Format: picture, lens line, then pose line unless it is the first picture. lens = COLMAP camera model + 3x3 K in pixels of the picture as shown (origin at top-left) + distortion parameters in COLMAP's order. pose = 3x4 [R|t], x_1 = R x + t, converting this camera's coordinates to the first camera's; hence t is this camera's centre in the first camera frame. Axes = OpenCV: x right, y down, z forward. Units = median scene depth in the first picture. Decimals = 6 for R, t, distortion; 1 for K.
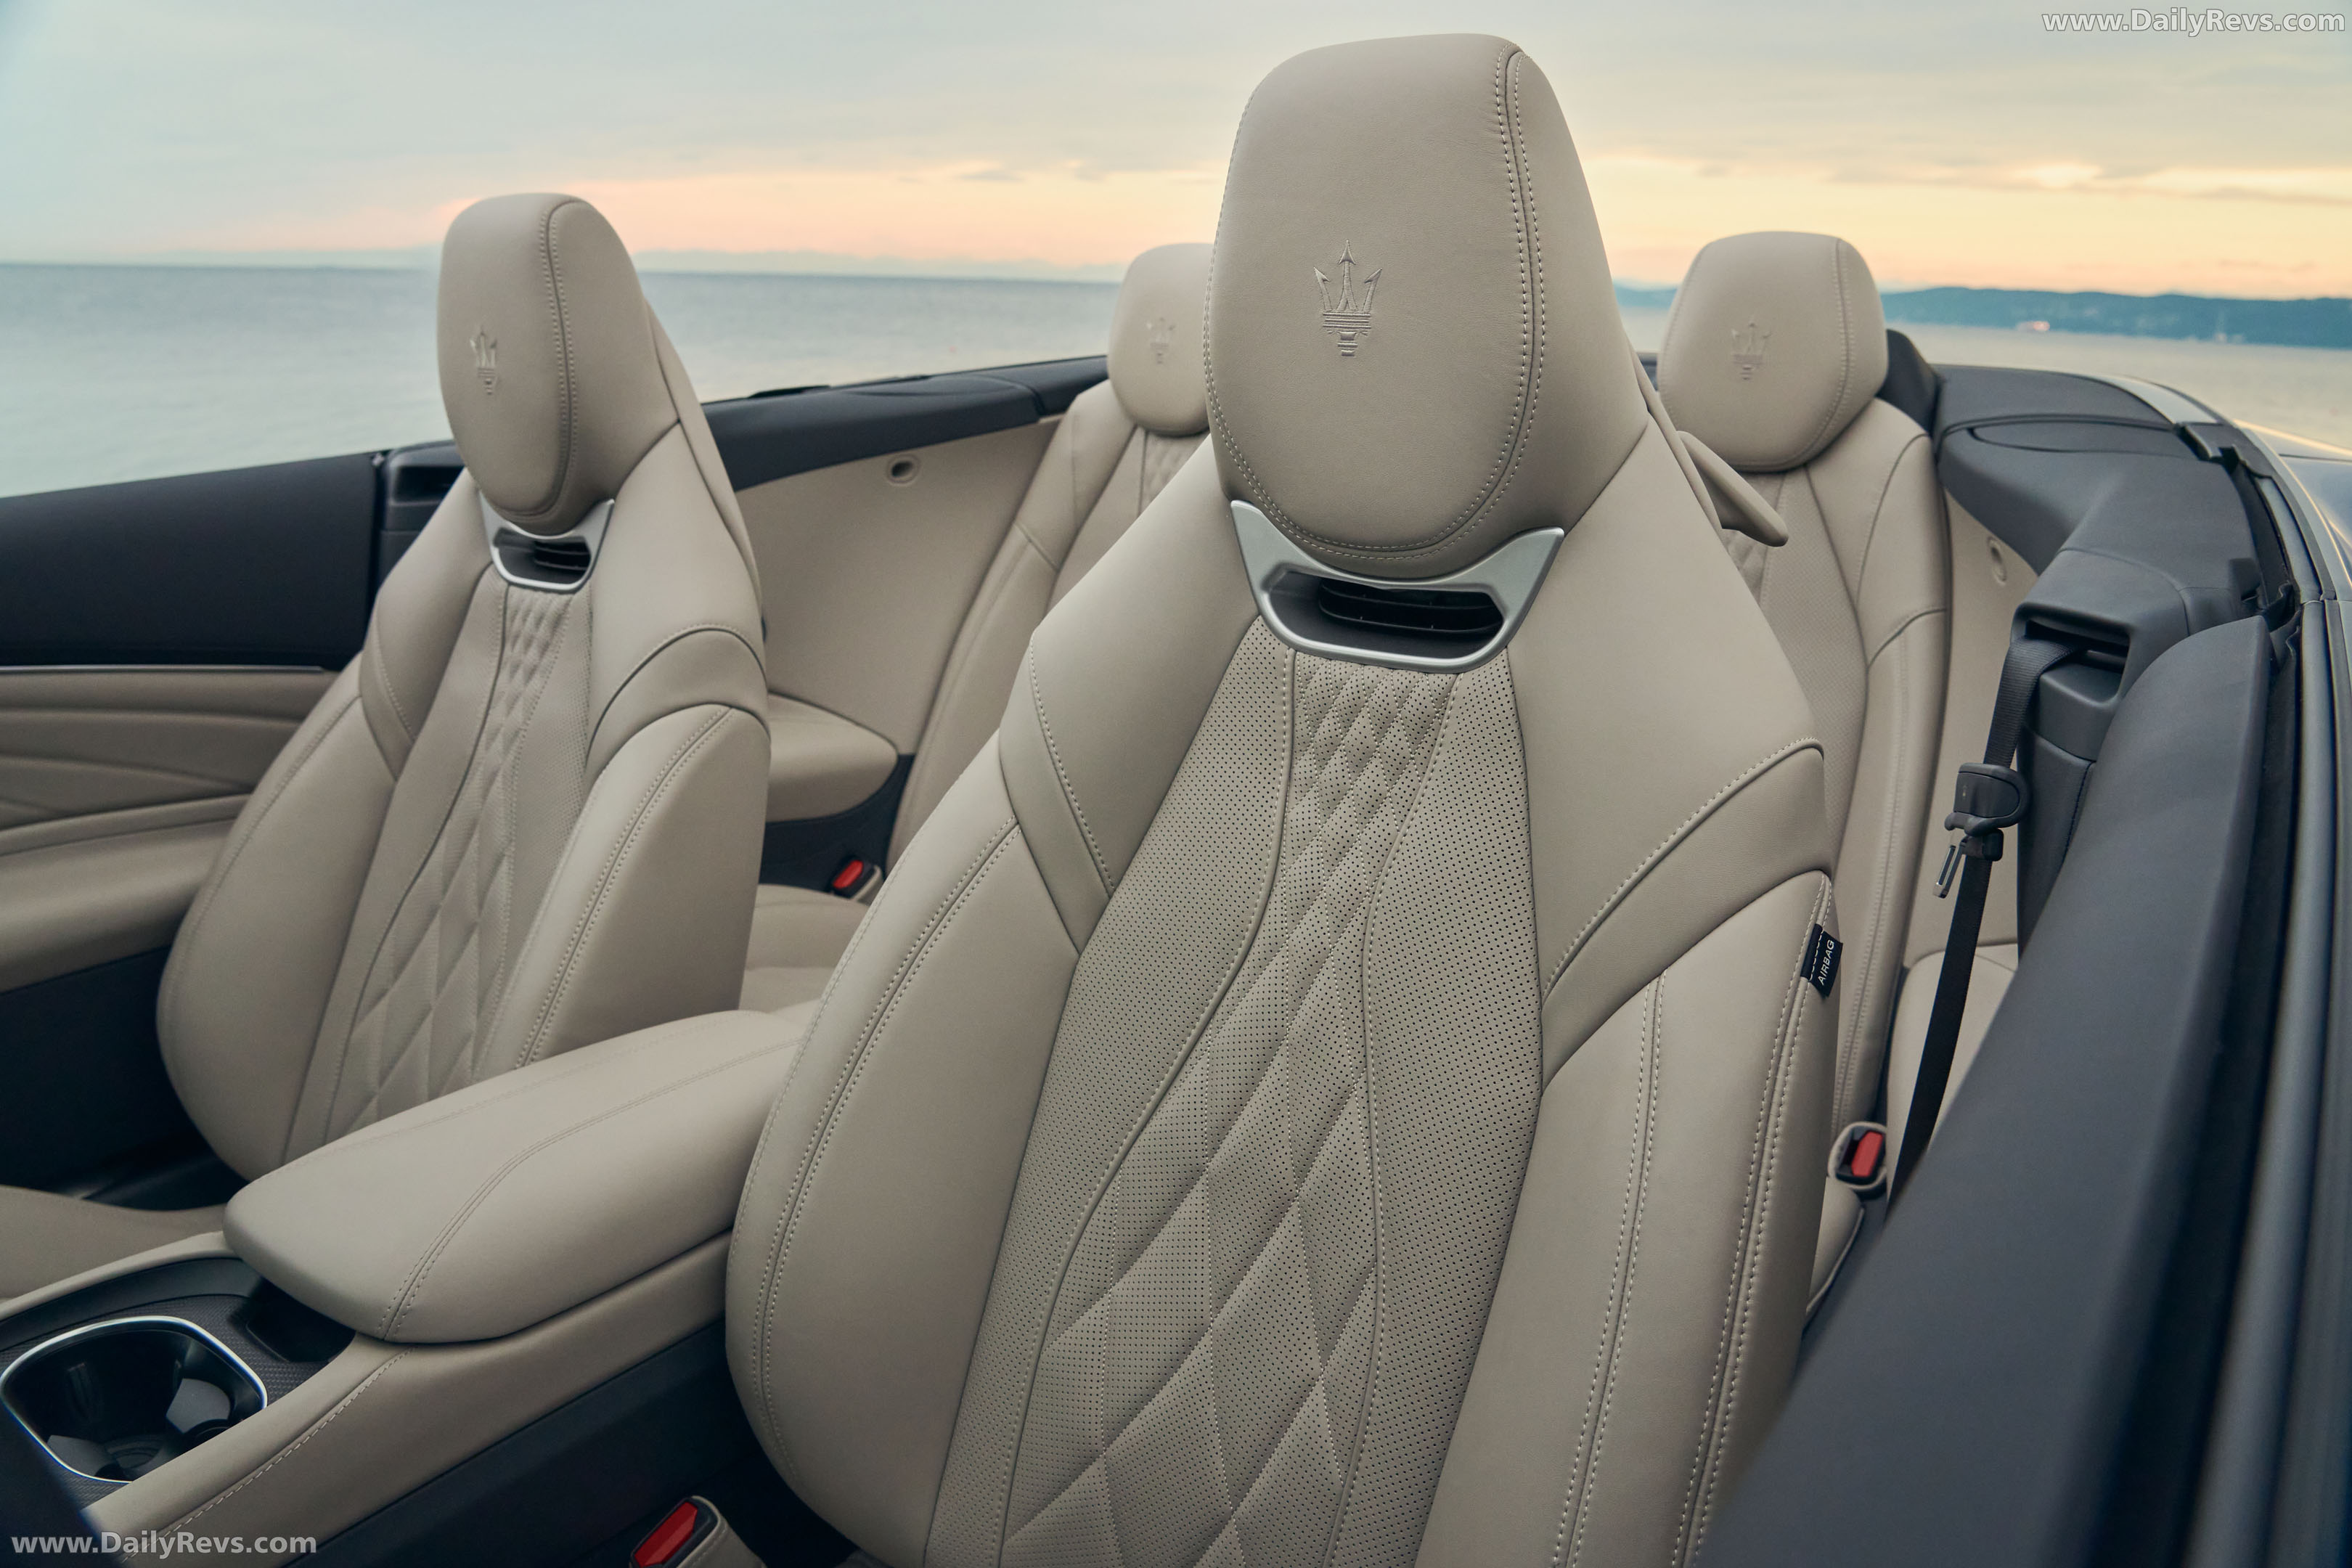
lens RADIAL K [[1648.0, 0, 1176.0], [0, 1648.0, 784.0], [0, 0, 1]] dist [-0.116025, 0.000719]
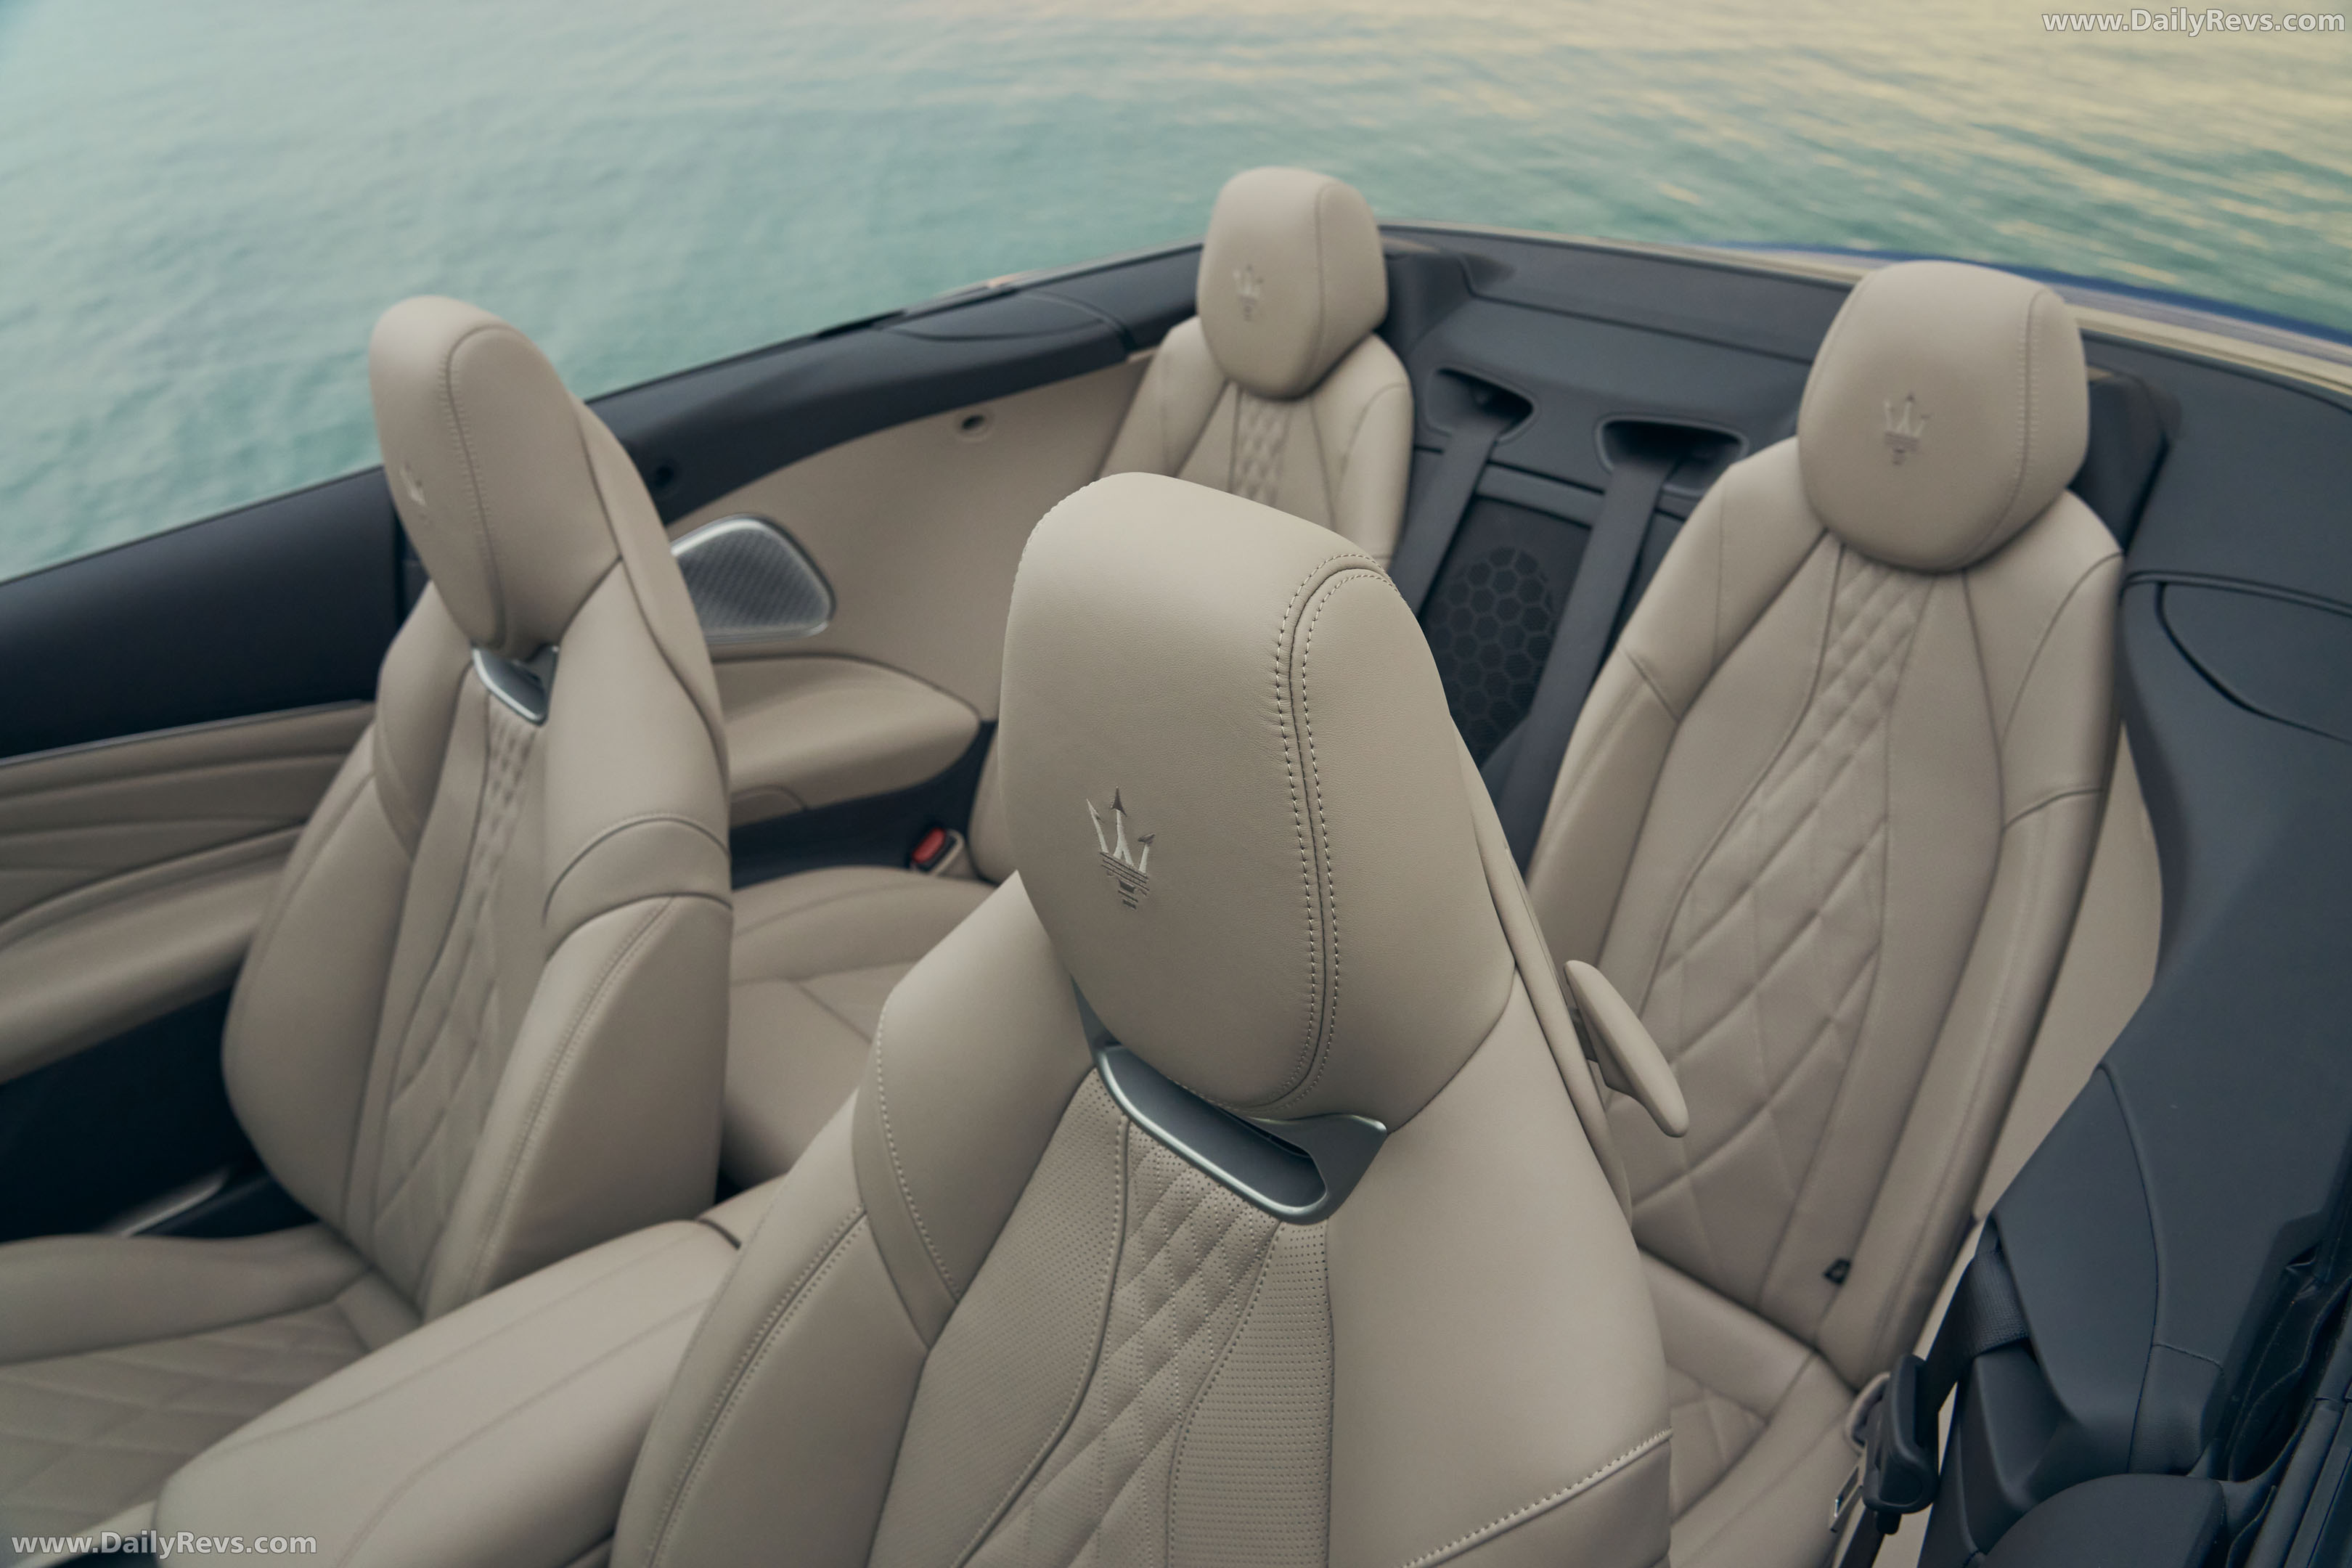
lens RADIAL K [[1657.7, 0, 1176.0], [0, 1657.7, 784.0], [0, 0, 1]] dist [-0.109433, 0.002143]
pose [[0.984138, 0.052885, -0.169340, 0.163494], [-0.011986, 0.972174, 0.233955, -0.318499], [0.177001, -0.228214, 0.957387, 0.144050]]
